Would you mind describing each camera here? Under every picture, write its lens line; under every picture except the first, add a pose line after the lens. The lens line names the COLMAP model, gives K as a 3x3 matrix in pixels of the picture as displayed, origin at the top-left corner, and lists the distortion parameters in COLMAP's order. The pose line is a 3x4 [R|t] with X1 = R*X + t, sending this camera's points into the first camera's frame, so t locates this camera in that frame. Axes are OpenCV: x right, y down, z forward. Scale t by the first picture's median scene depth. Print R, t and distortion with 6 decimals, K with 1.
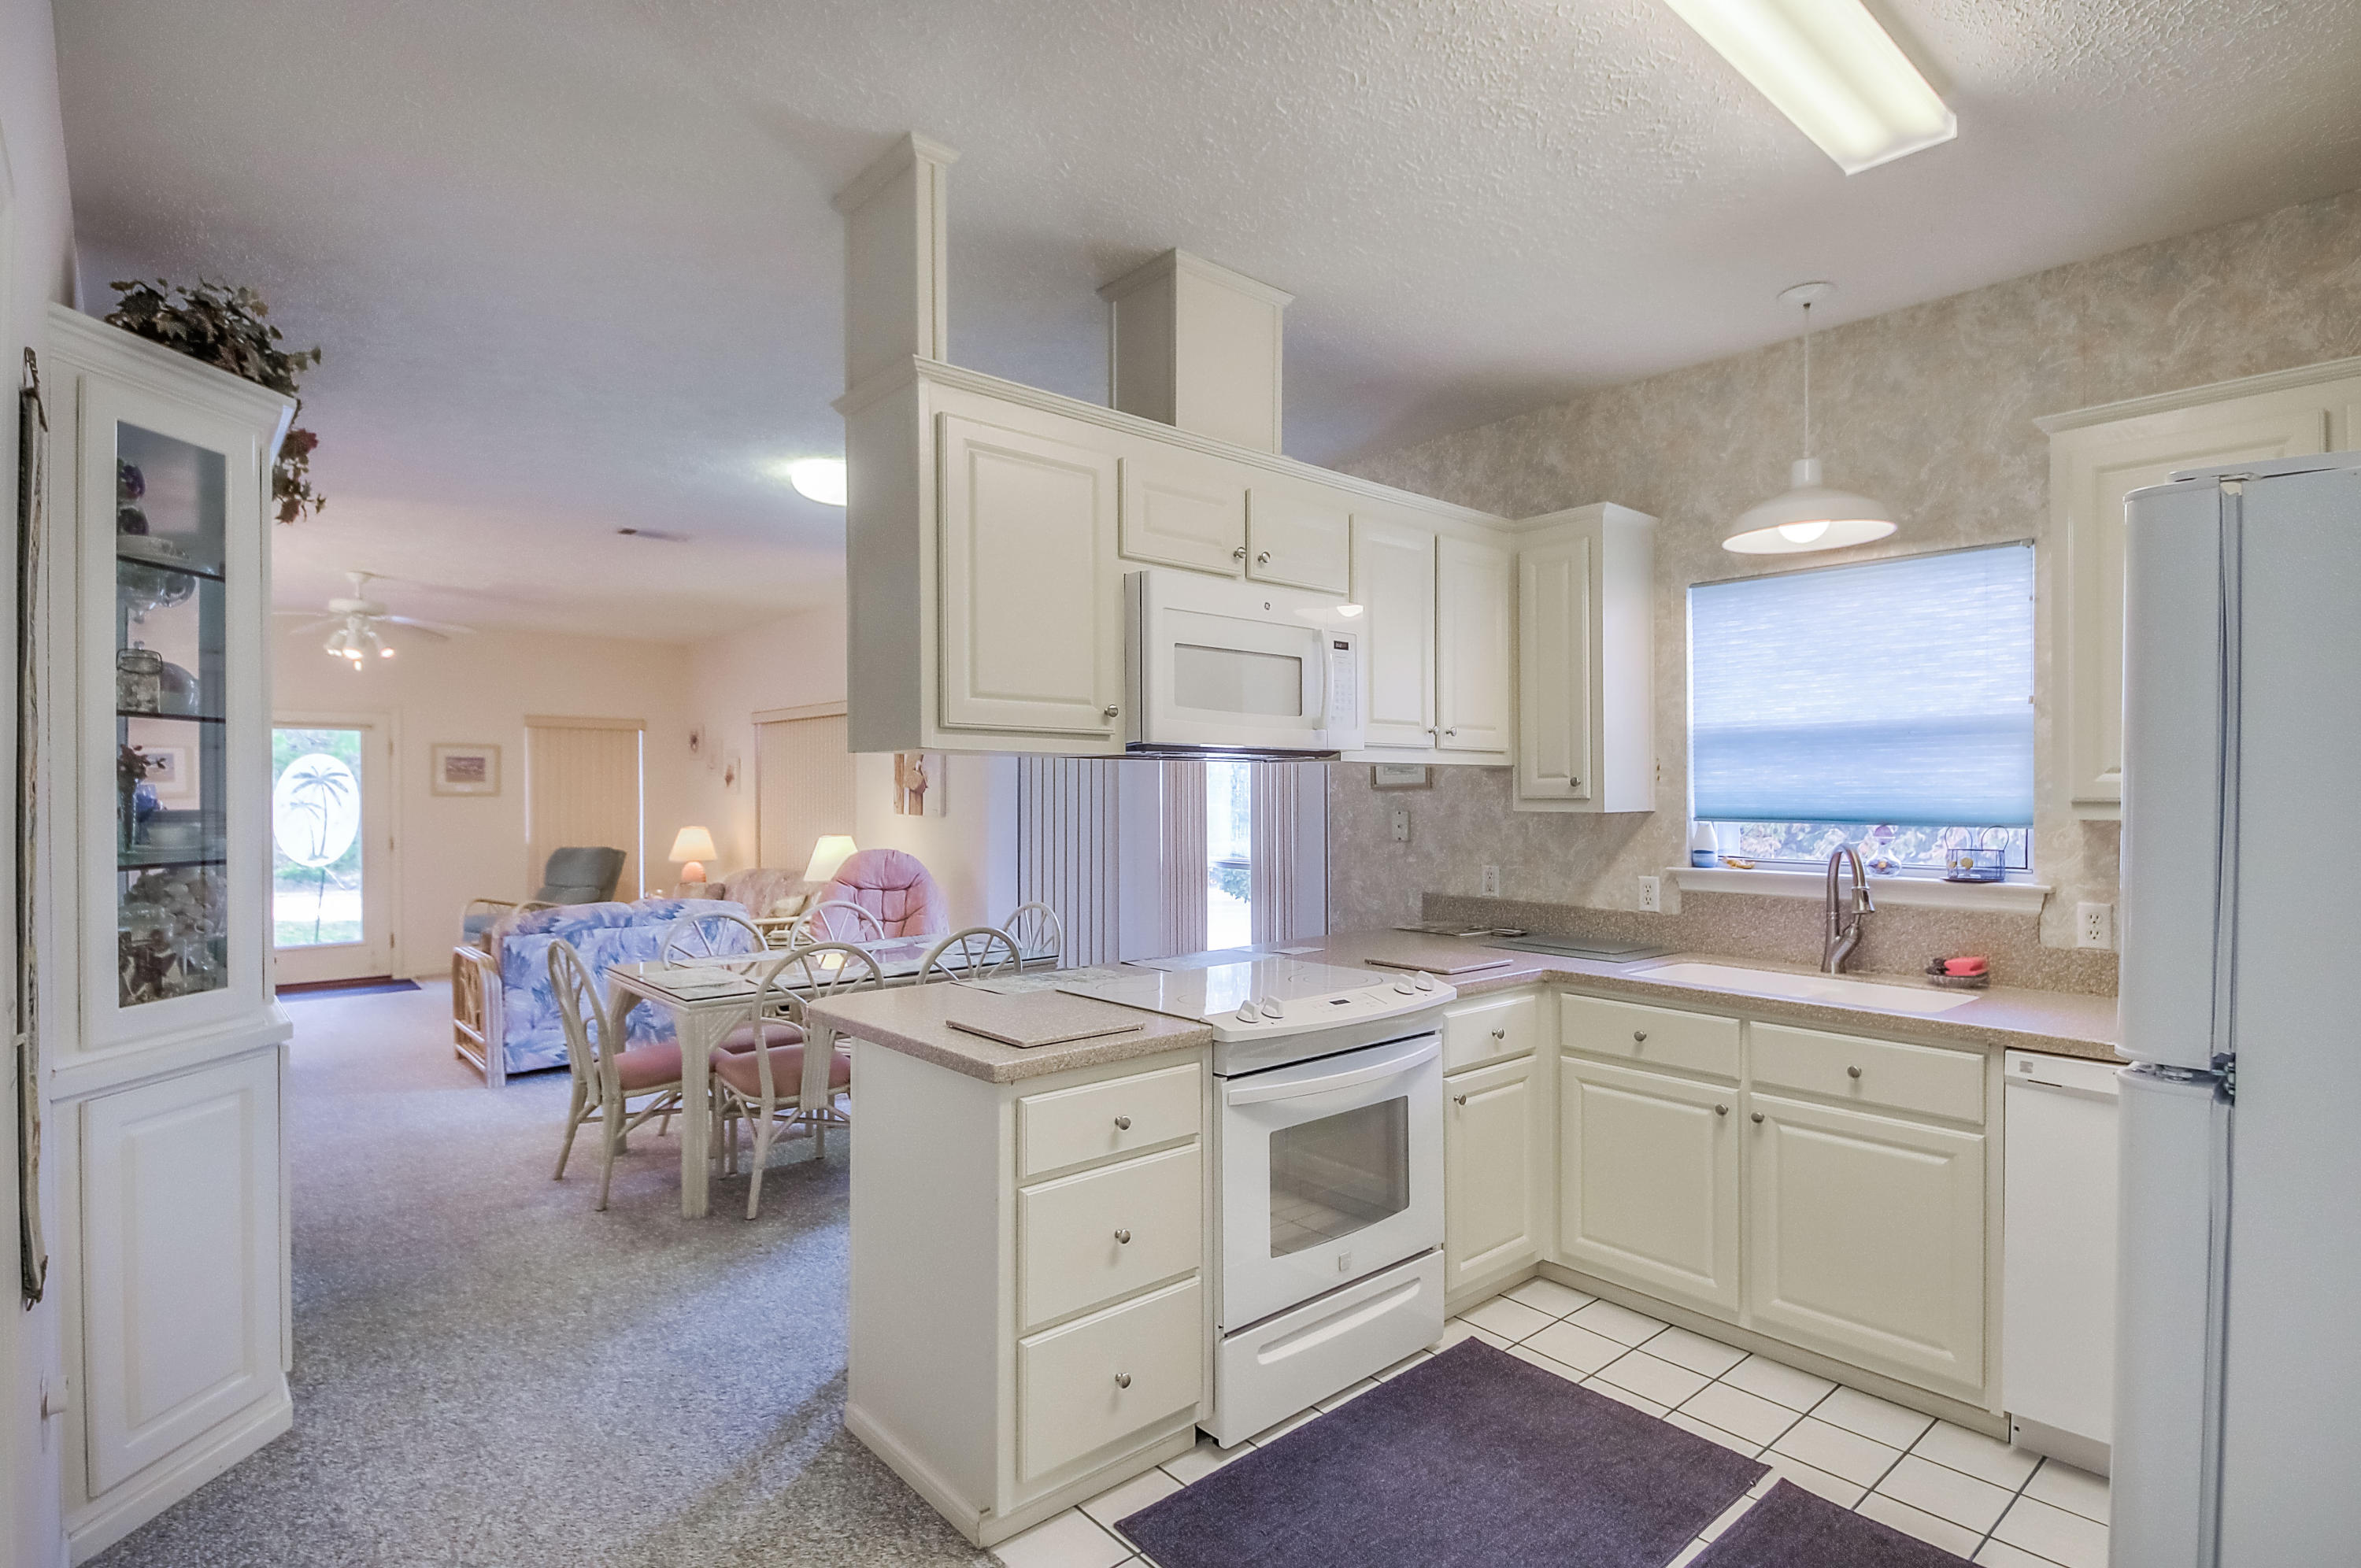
lens RADIAL K [[1148.7, 0, 1227.9], [0, 1148.7, 792.8], [0, 0, 1]] dist [0.002673, 0.000222]
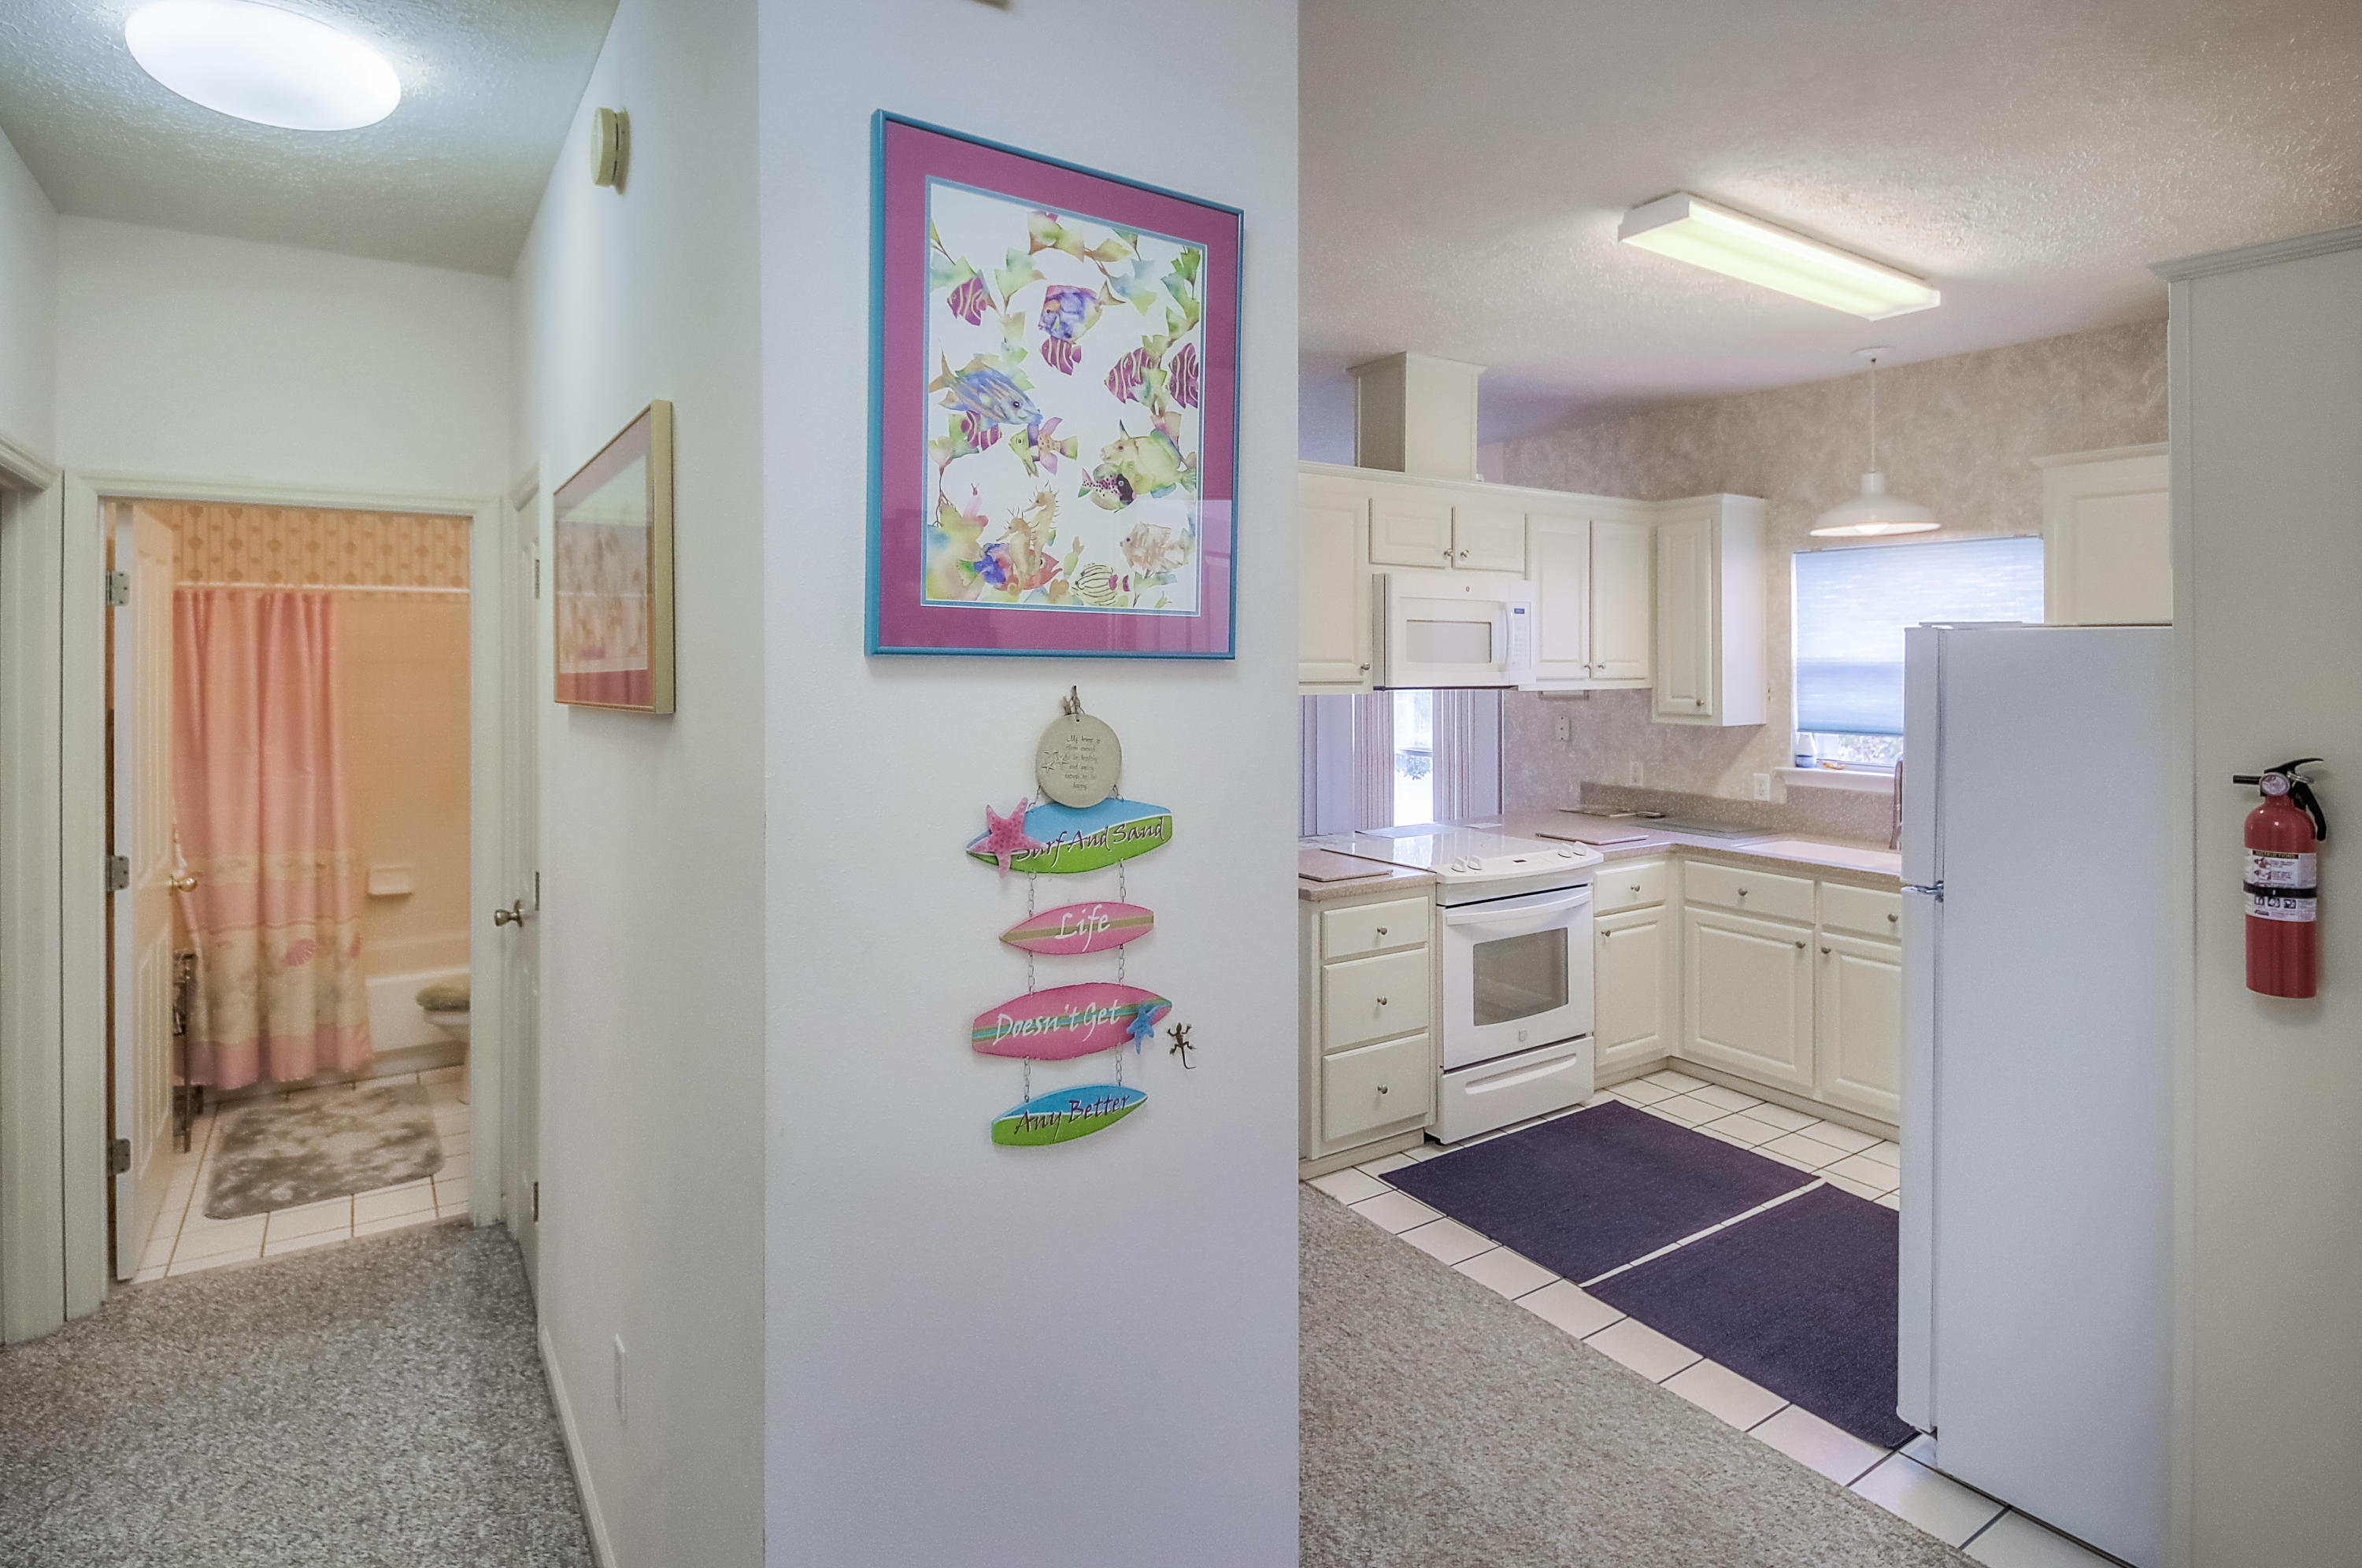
lens RADIAL K [[1201.5, 0, 1176.3], [0, 1201.5, 679.4], [0, 0, 1]] dist [0.000734, -0.000064]
pose [[0.986837, -0.000652, -0.161717, -0.080201], [0.003451, 0.999849, 0.017029, -0.071548], [0.161681, -0.017363, 0.986690, -0.536394]]
